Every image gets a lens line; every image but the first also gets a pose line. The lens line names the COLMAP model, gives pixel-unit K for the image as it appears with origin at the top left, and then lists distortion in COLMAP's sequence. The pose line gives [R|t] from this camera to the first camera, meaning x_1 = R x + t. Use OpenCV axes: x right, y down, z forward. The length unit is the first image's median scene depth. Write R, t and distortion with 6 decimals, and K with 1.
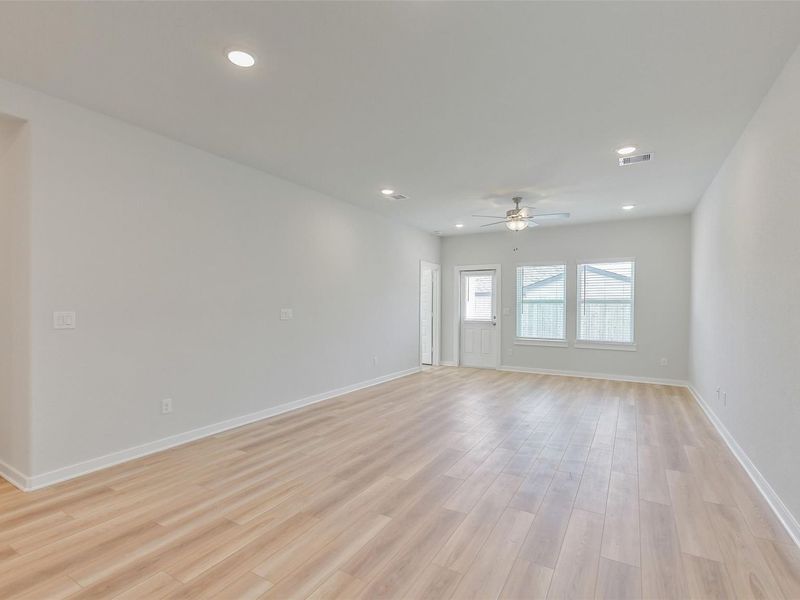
lens RADIAL K [[392.8, 0, 397.2], [0, 392.8, 307.3], [0, 0, 1]] dist [0.000409, -0.000064]
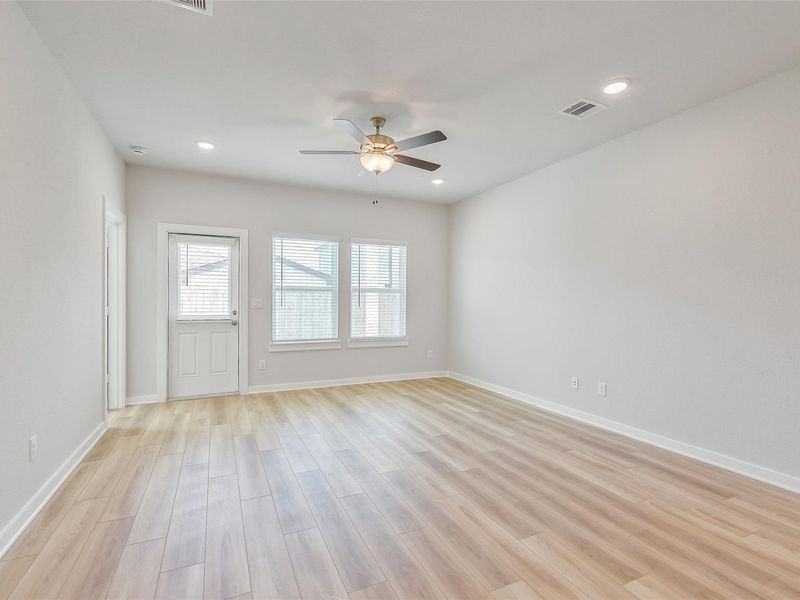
lens RADIAL K [[391.8, 0, 400.0], [0, 391.8, 300.0], [0, 0, 1]] dist [0.000496, -0.000381]
pose [[0.559977, -0.000874, 0.828508, -0.157481], [-0.001644, 0.999996, 0.002167, 0.004454], [-0.828506, -0.002576, 0.559974, 0.520491]]
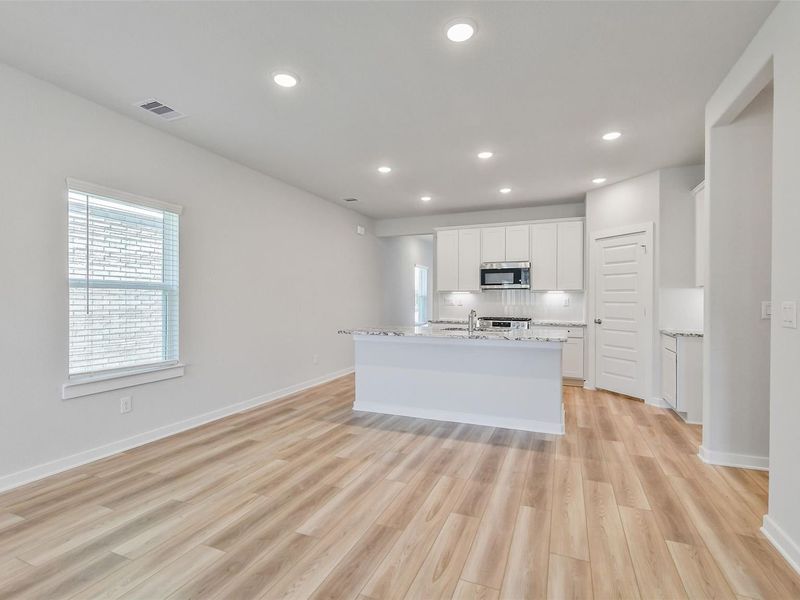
lens RADIAL K [[391.8, 0, 400.0], [0, 391.8, 300.0], [0, 0, 1]] dist [0.000496, -0.000381]
pose [[-0.990093, -0.002905, -0.140383, -0.043838], [-0.004159, 0.999954, 0.008640, 0.001835], [0.140351, 0.009138, -0.990060, 0.688732]]
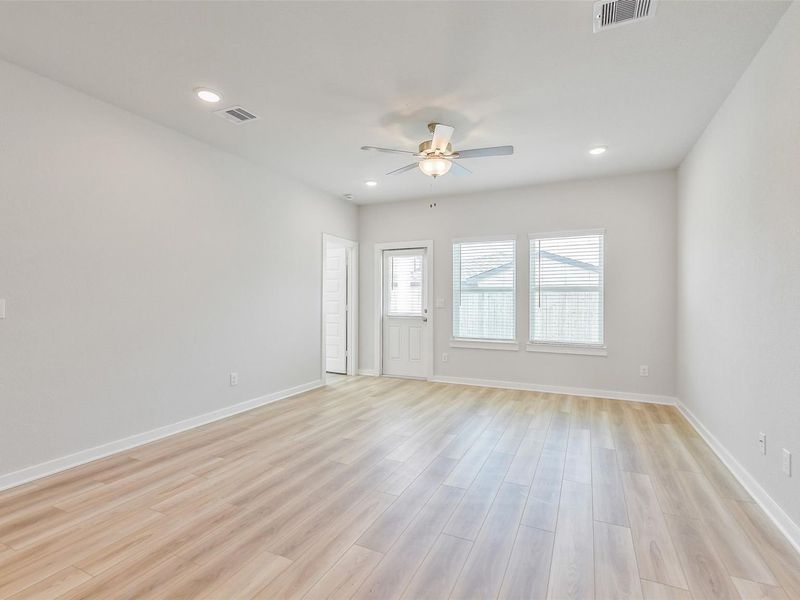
lens RADIAL K [[394.0, 0, 400.2], [0, 394.0, 294.7], [0, 0, 1]] dist [0.002490, 0.000269]
pose [[0.995437, -0.002116, 0.095396, 0.155969], [0.003475, 0.999895, -0.014080, 0.006221], [-0.095356, 0.014347, 0.995340, 0.307580]]
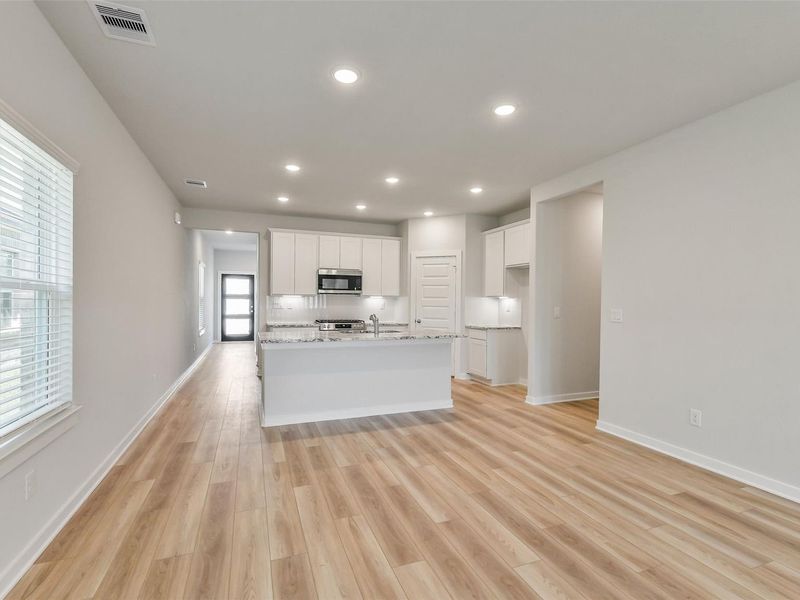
lens RADIAL K [[391.8, 0, 400.0], [0, 391.8, 300.0], [0, 0, 1]] dist [0.000496, -0.000381]
pose [[-0.617371, -0.011582, -0.786587, 0.290998], [-0.016653, 0.999860, -0.001652, -0.002262], [0.786496, 0.012079, -0.617477, 0.548316]]
